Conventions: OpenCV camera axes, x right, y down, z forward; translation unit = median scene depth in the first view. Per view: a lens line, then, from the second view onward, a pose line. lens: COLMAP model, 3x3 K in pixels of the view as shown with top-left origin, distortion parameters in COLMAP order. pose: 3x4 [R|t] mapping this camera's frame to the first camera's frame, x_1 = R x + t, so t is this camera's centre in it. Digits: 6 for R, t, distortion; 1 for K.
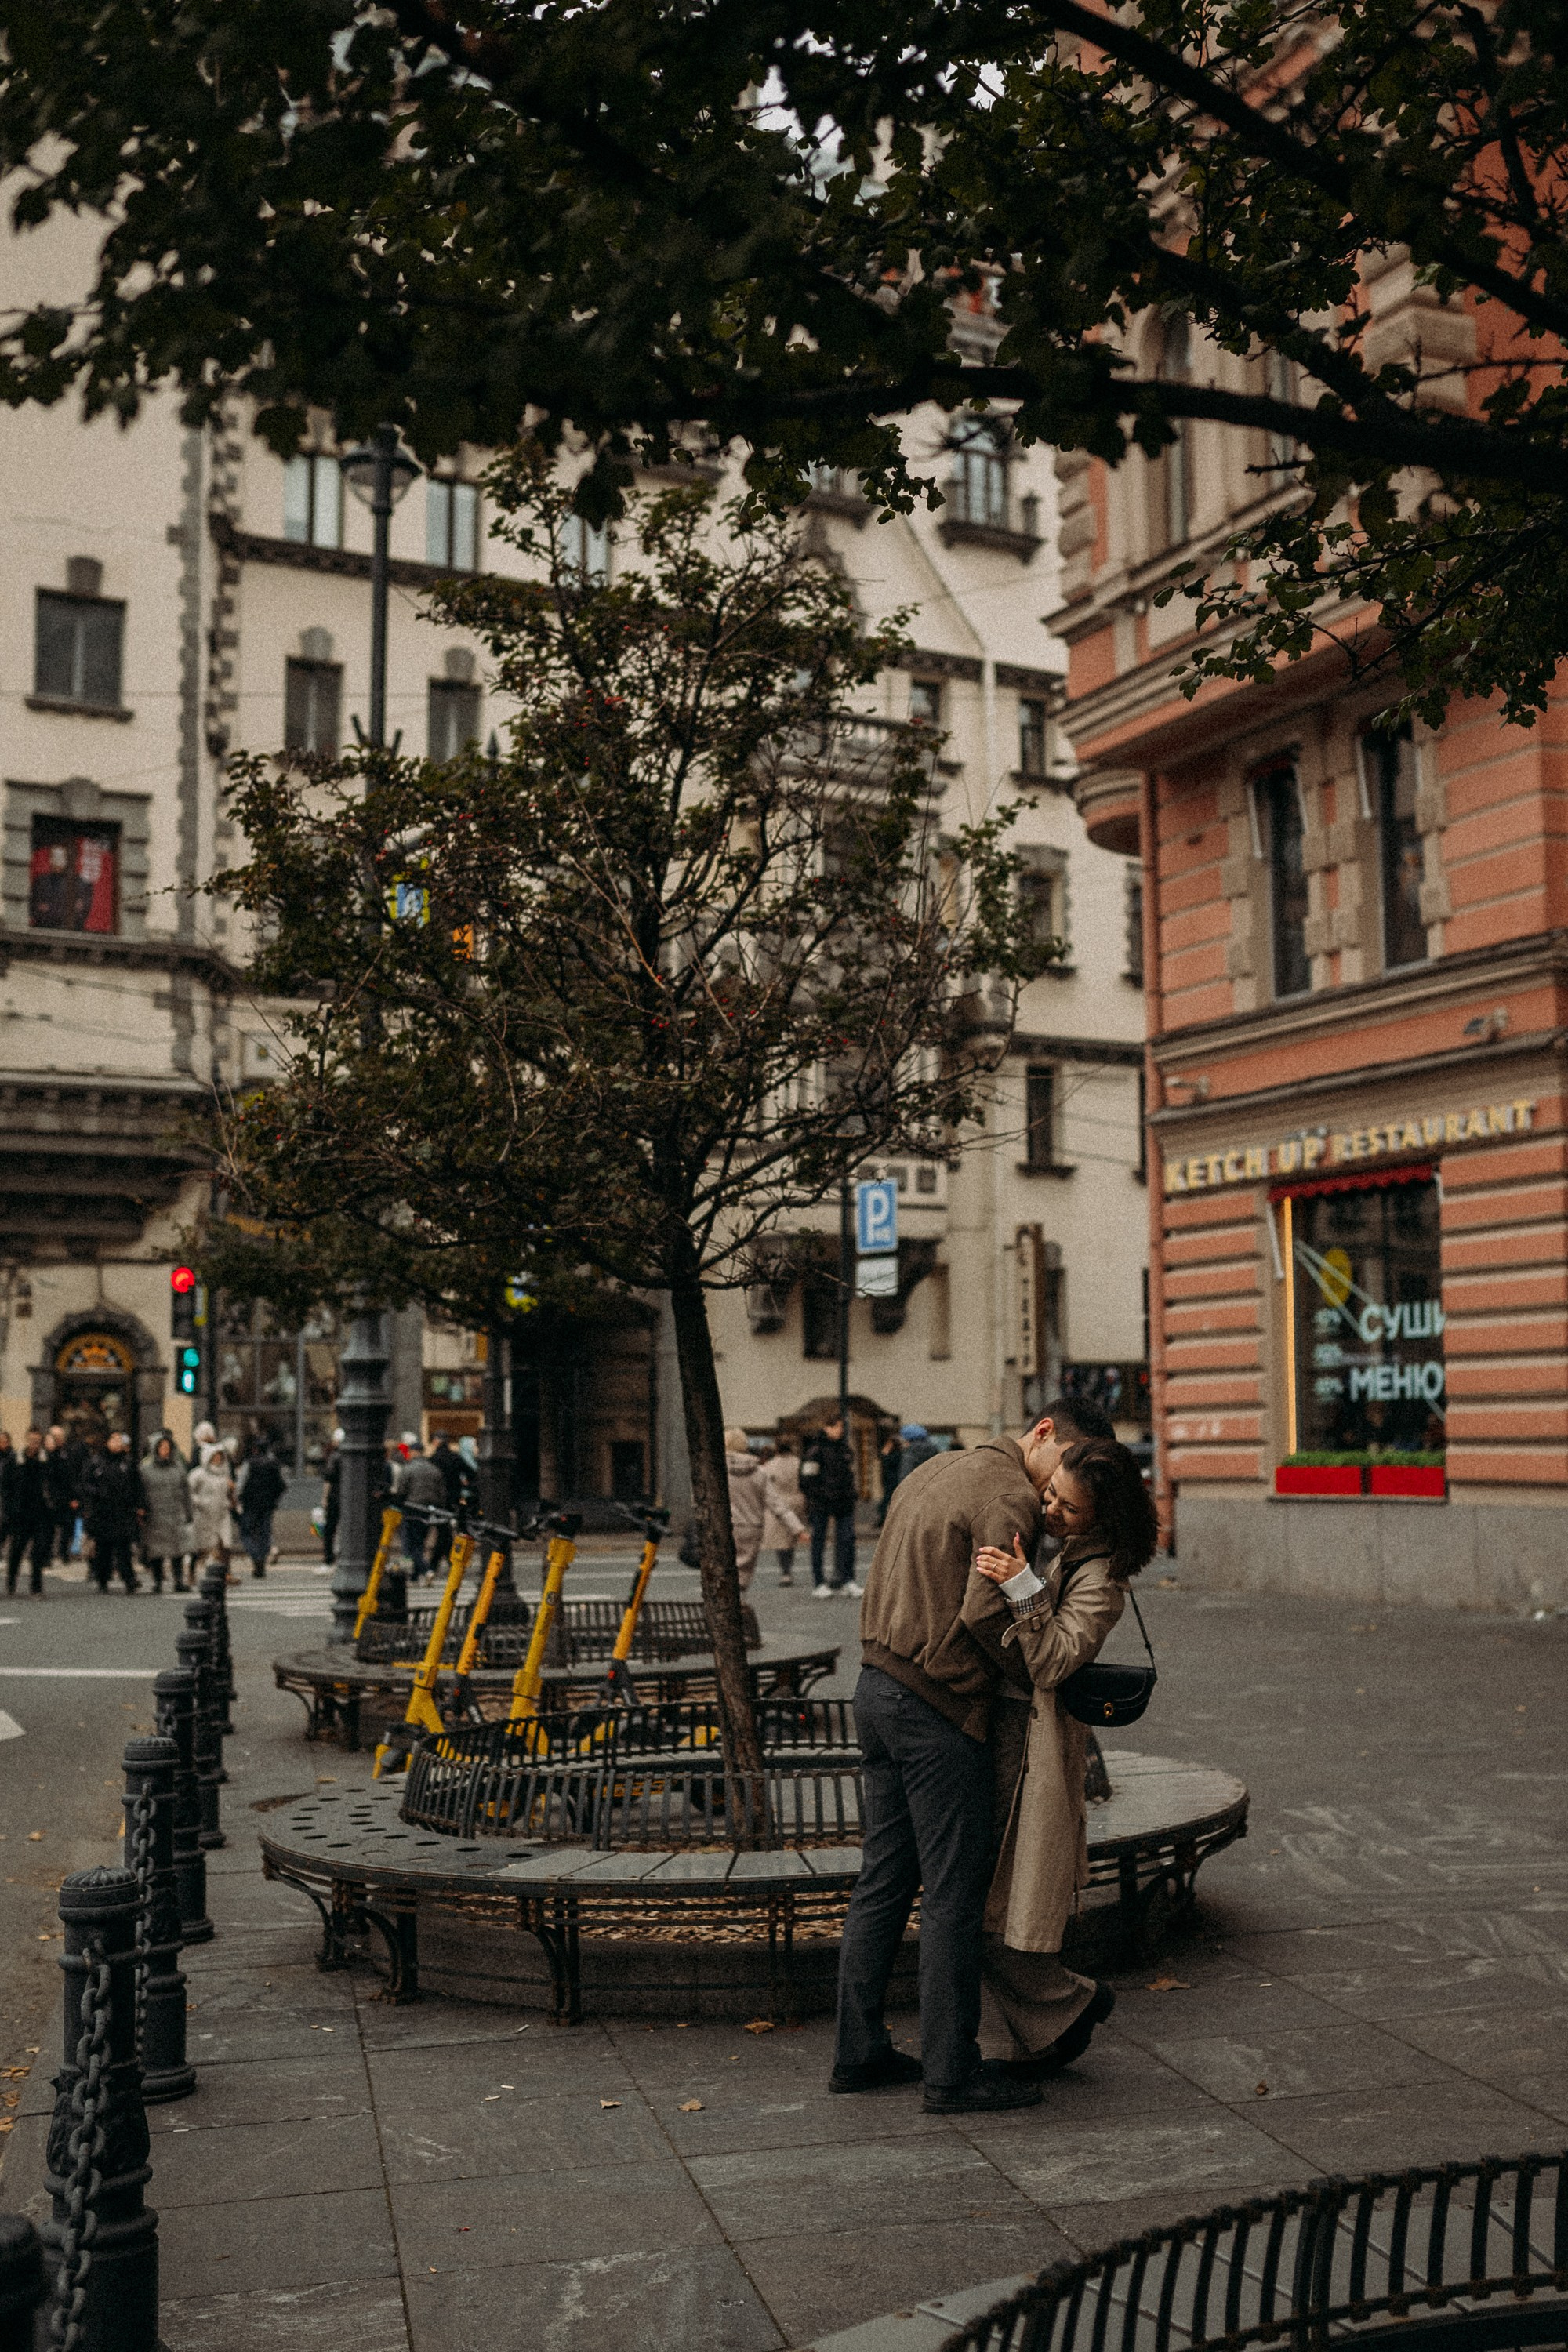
lens RADIAL K [[2654.9, 0, 915.9], [0, 2654.9, 1179.0], [0, 0, 1]] dist [-0.060333, 0.097351]
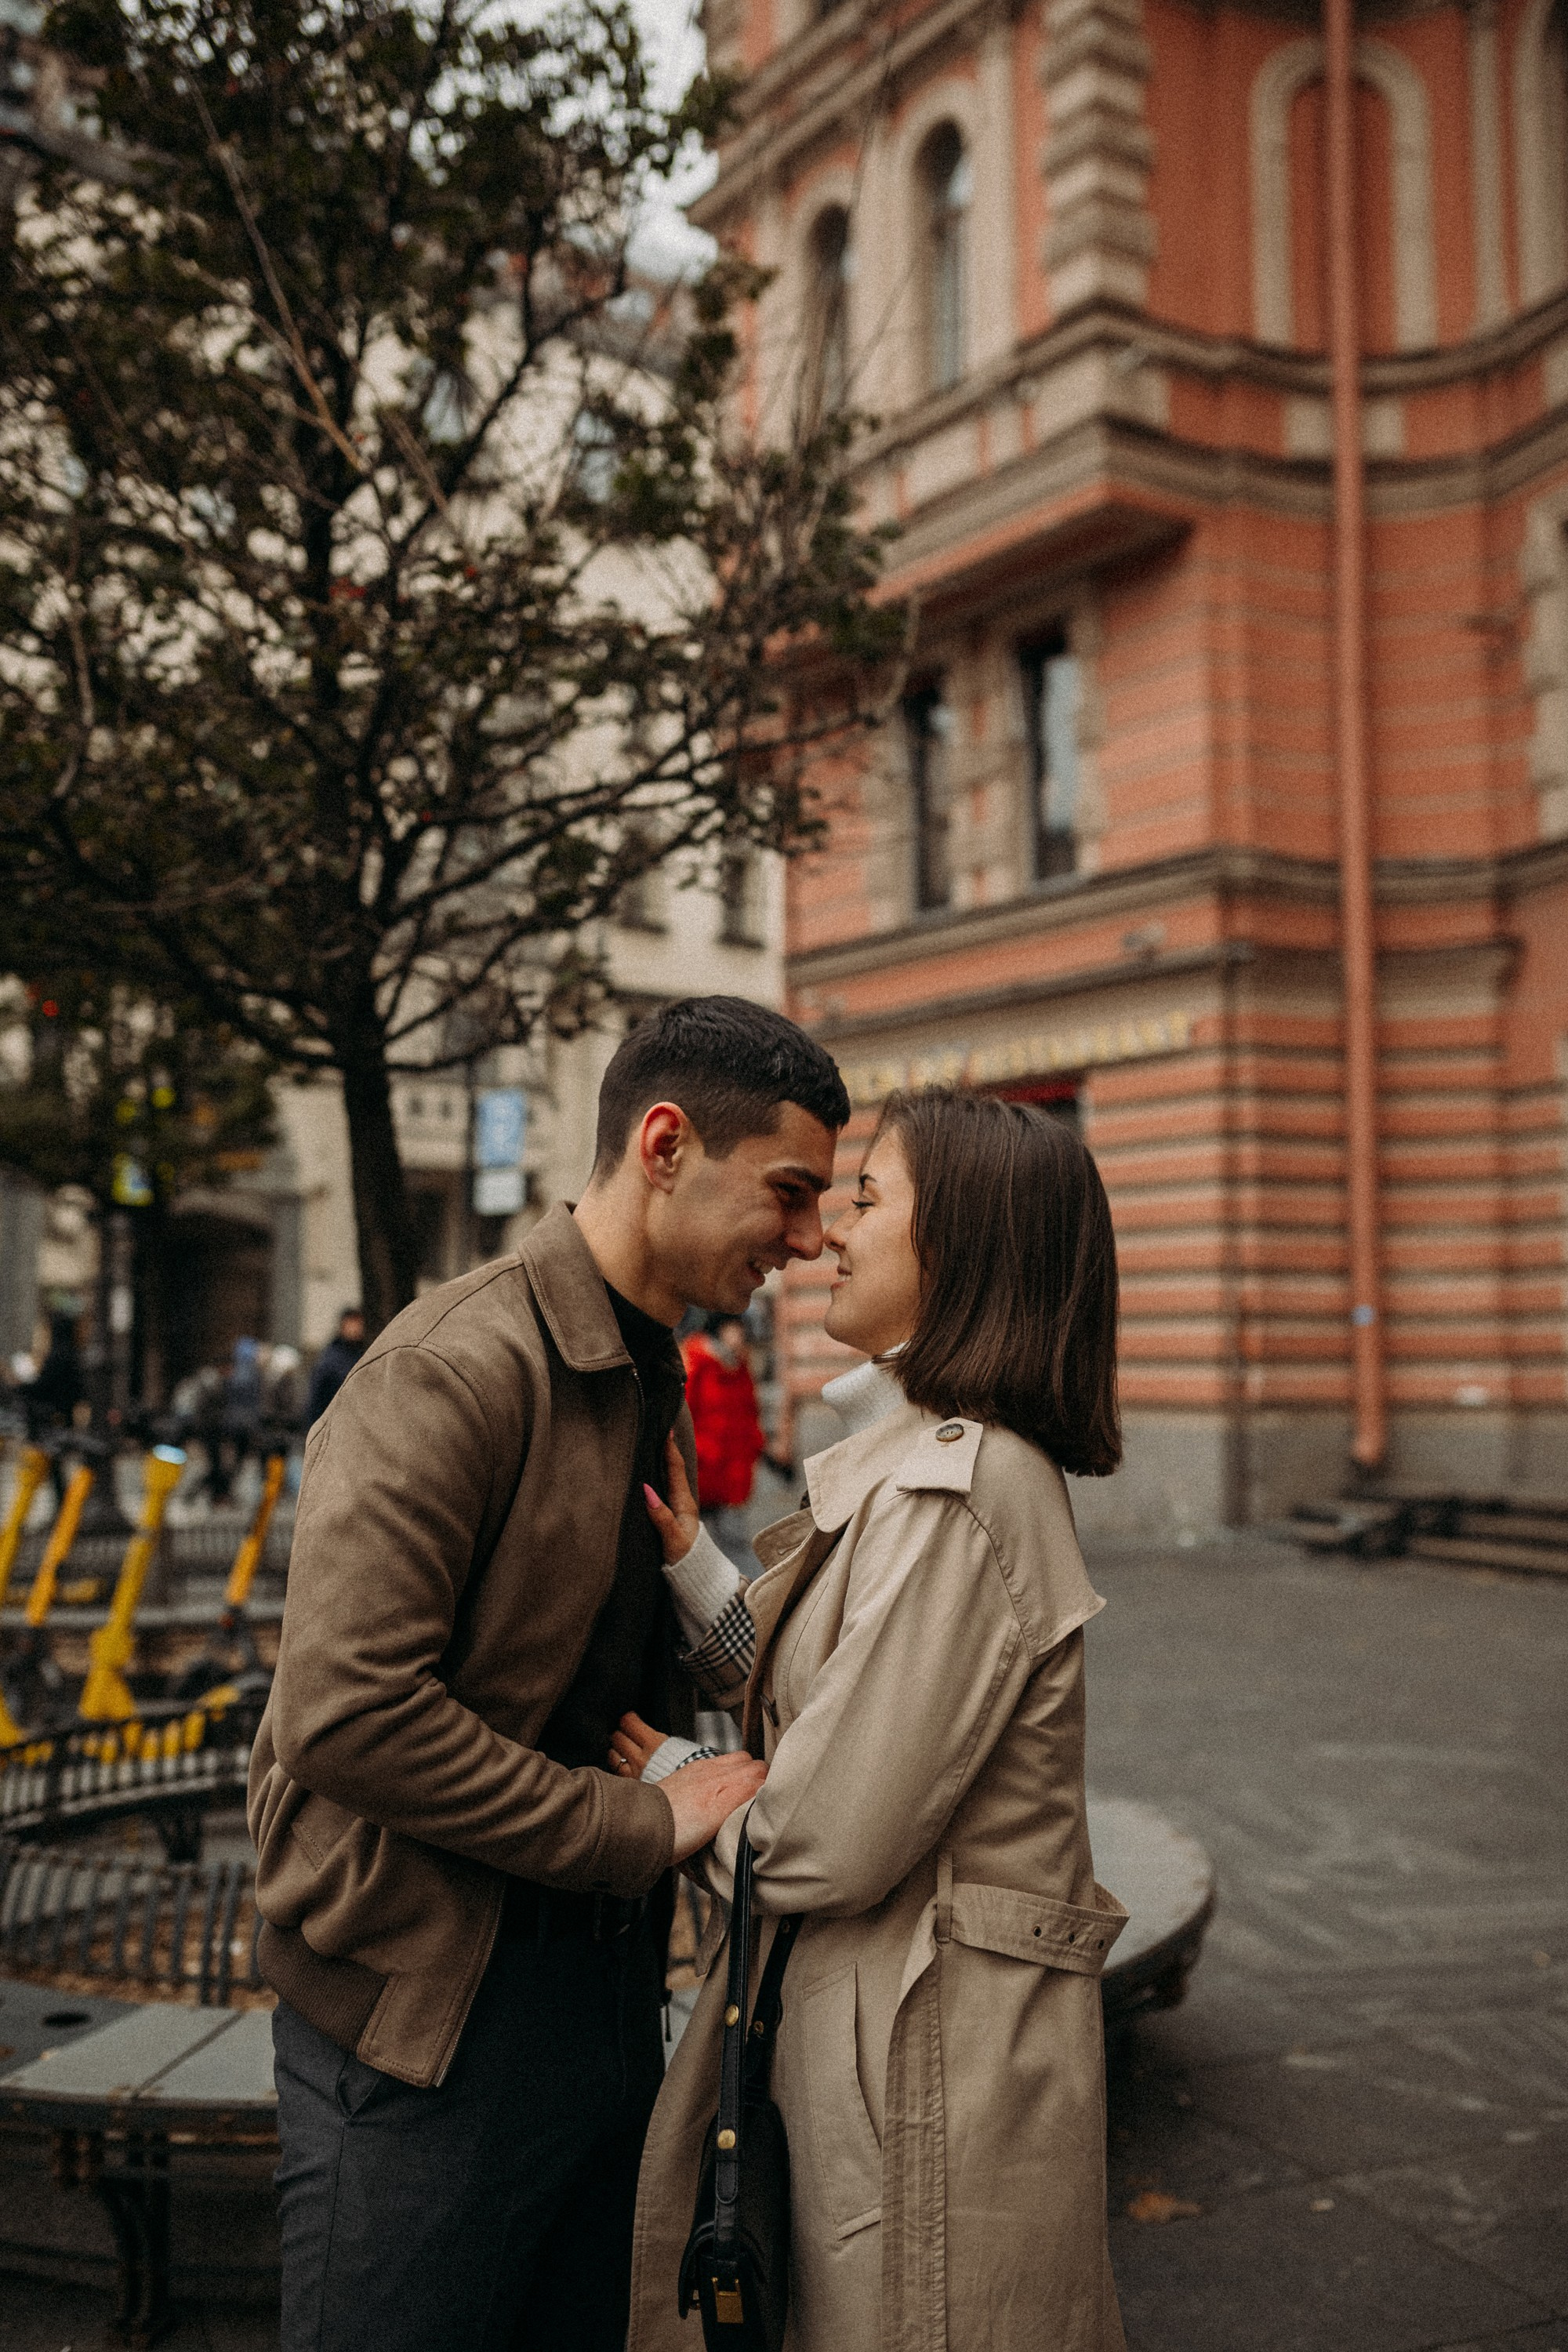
lens RADIAL K [[2283.4, 0, 784.0], [0, 2283.4, 1176.0], [0, 0, 1]] dist [-0.058830, 0.096543]
pose [[0.991734, 0.025037, 0.125846, -0.019857], [-0.026935, 0.999547, 0.013401, 0.020028], [-0.125453, -0.016680, 0.991959, 0.158083]]
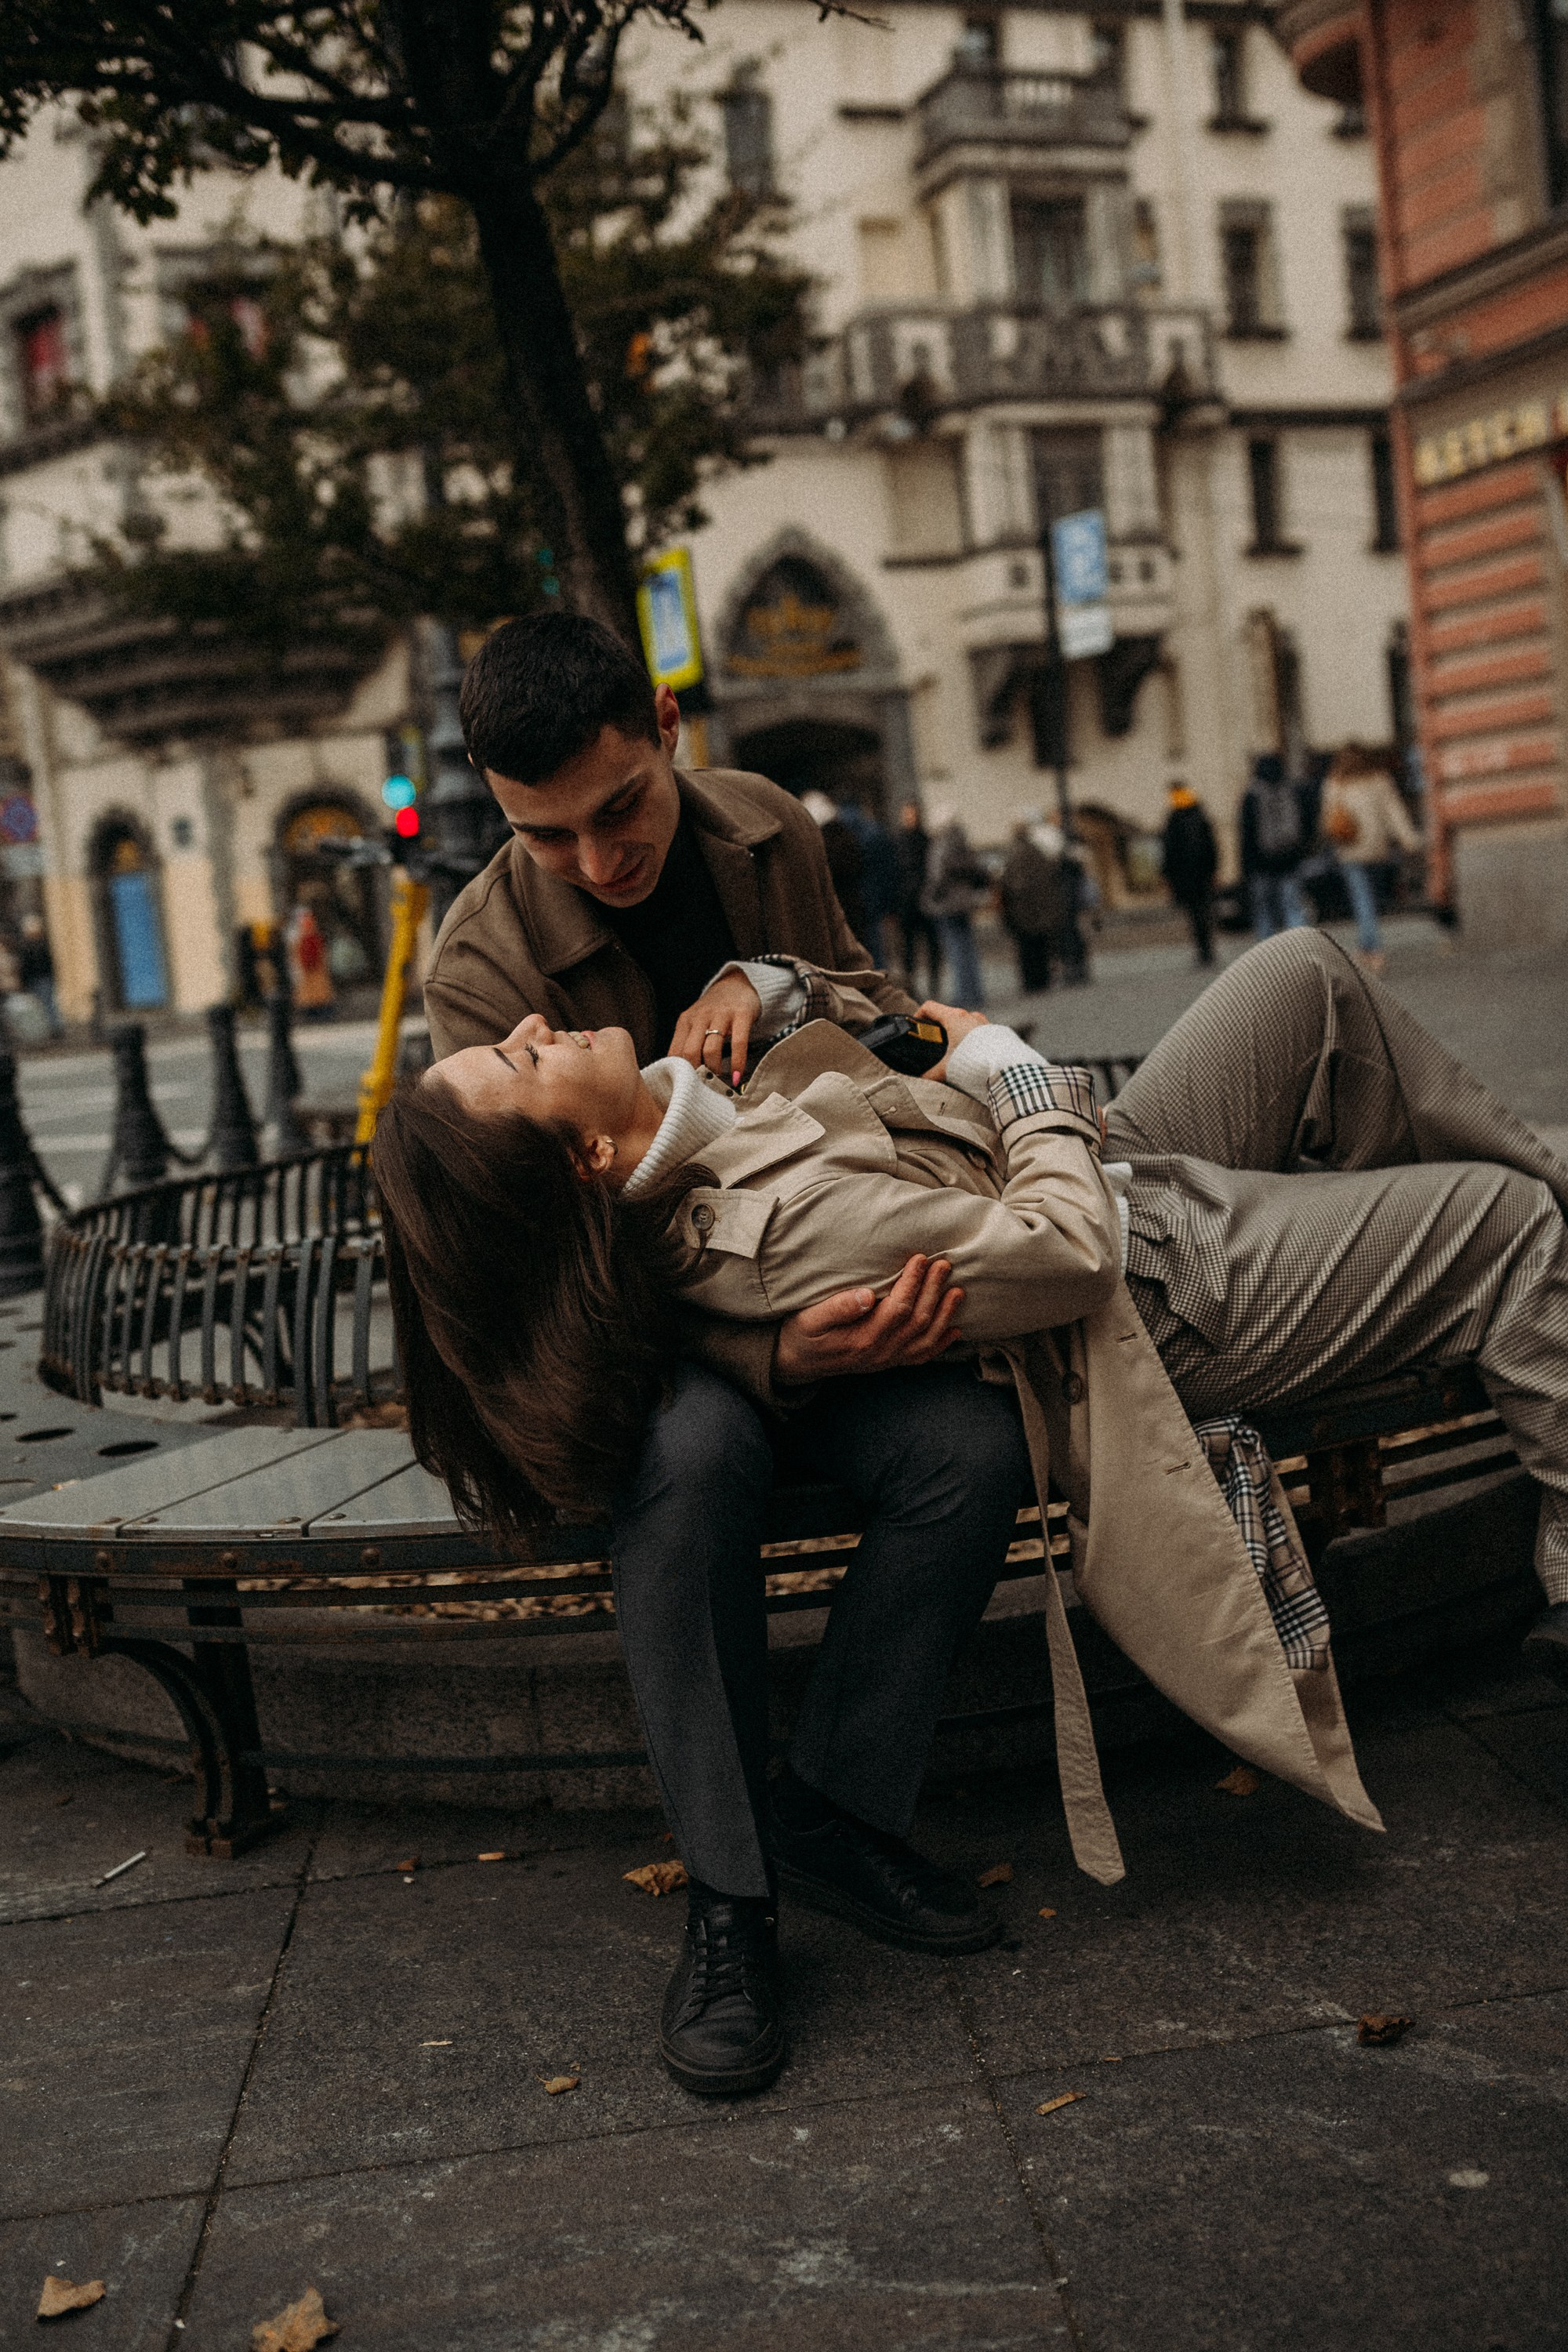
lens RADIAL K [[2435.5, 0, 738.0], [0, 2435.5, 1120.8], [0, 0, 1]] dist [-0.077881, 0.114323]
pose [[0.980841, -0.071973, -0.181026, 0.006816], [0.105075, 0.977945, 0.180505, 0.045565], [0.164042, -0.196068, 0.966772, 0.205222]]
